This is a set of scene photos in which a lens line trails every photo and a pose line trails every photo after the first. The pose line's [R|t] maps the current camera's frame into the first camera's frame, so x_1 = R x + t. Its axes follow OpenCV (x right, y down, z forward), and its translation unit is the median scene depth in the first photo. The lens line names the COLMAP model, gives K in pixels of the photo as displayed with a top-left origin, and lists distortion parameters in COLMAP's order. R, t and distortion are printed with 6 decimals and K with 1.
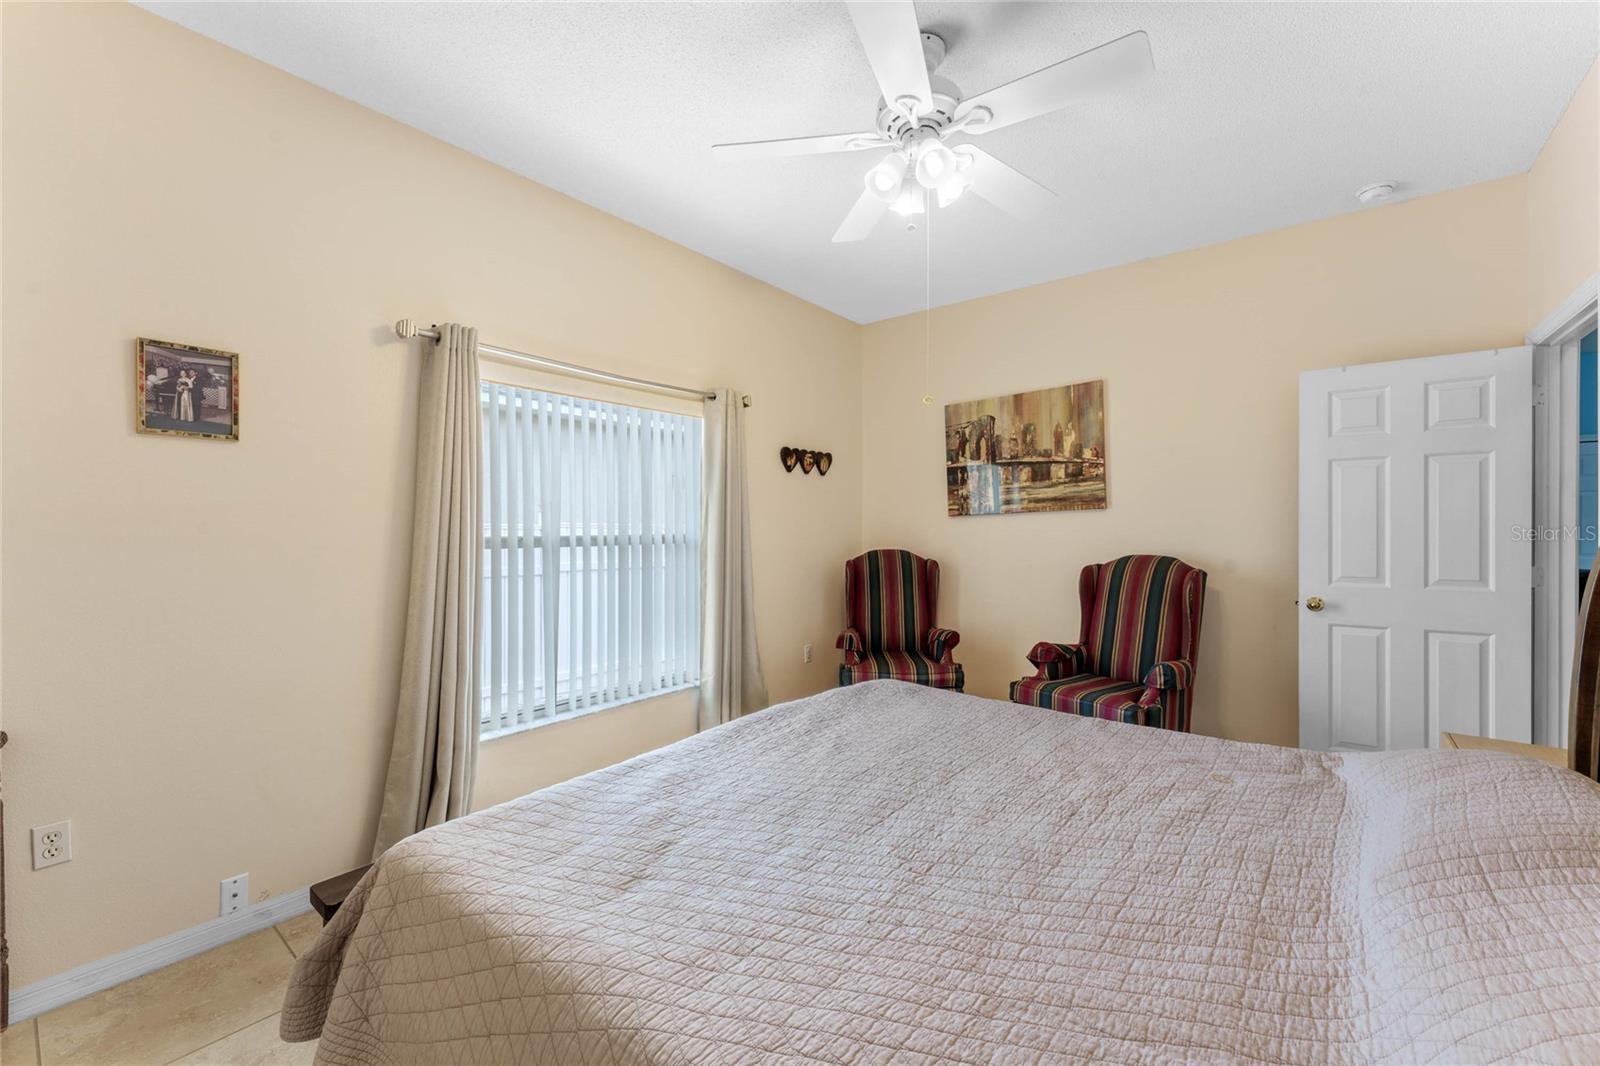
lens RADIAL K [[653.1, 0, 800.0], [0, 653.1, 533.0], [0, 0, 1]] dist [0.015257, 0.000573]
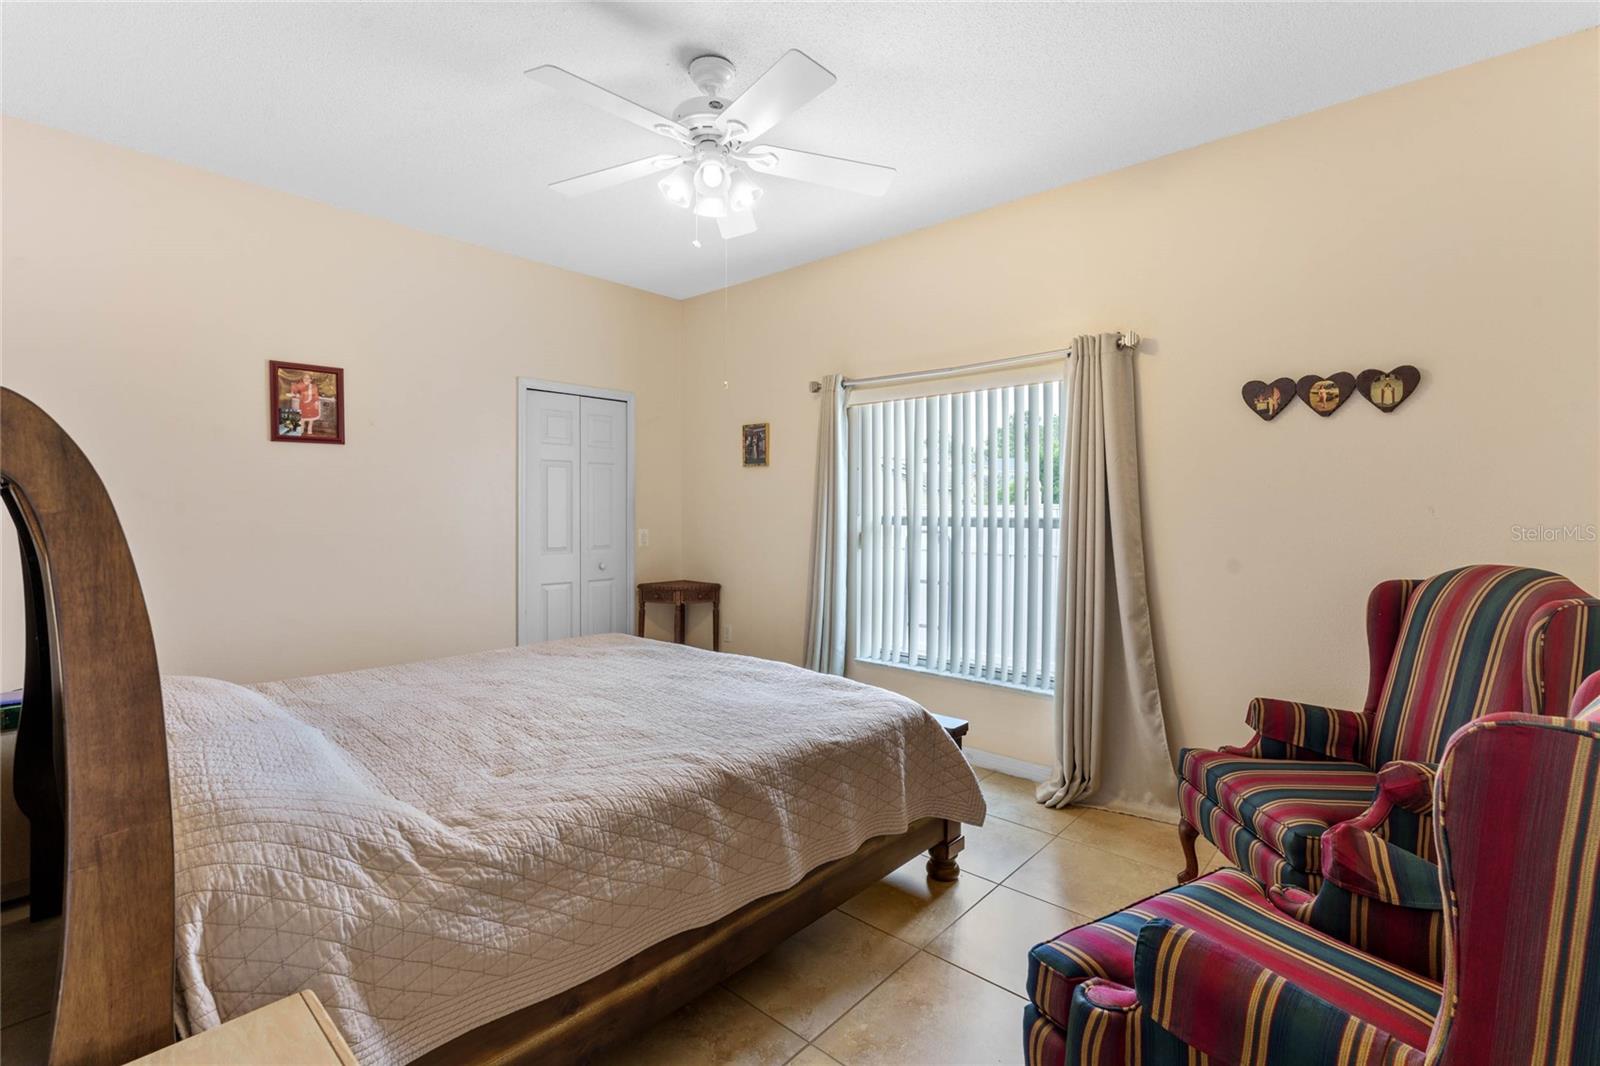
lens RADIAL K [[710.1, 0, 800.0], [0, 710.1, 533.0], [0, 0, 1]] dist [0.000587, 0.000000]
pose [[-0.061030, 0.039125, -0.997369, 0.827653], [-0.014568, 0.999090, 0.040084, -0.011437], [0.998030, 0.016976, -0.060404, 0.753030]]
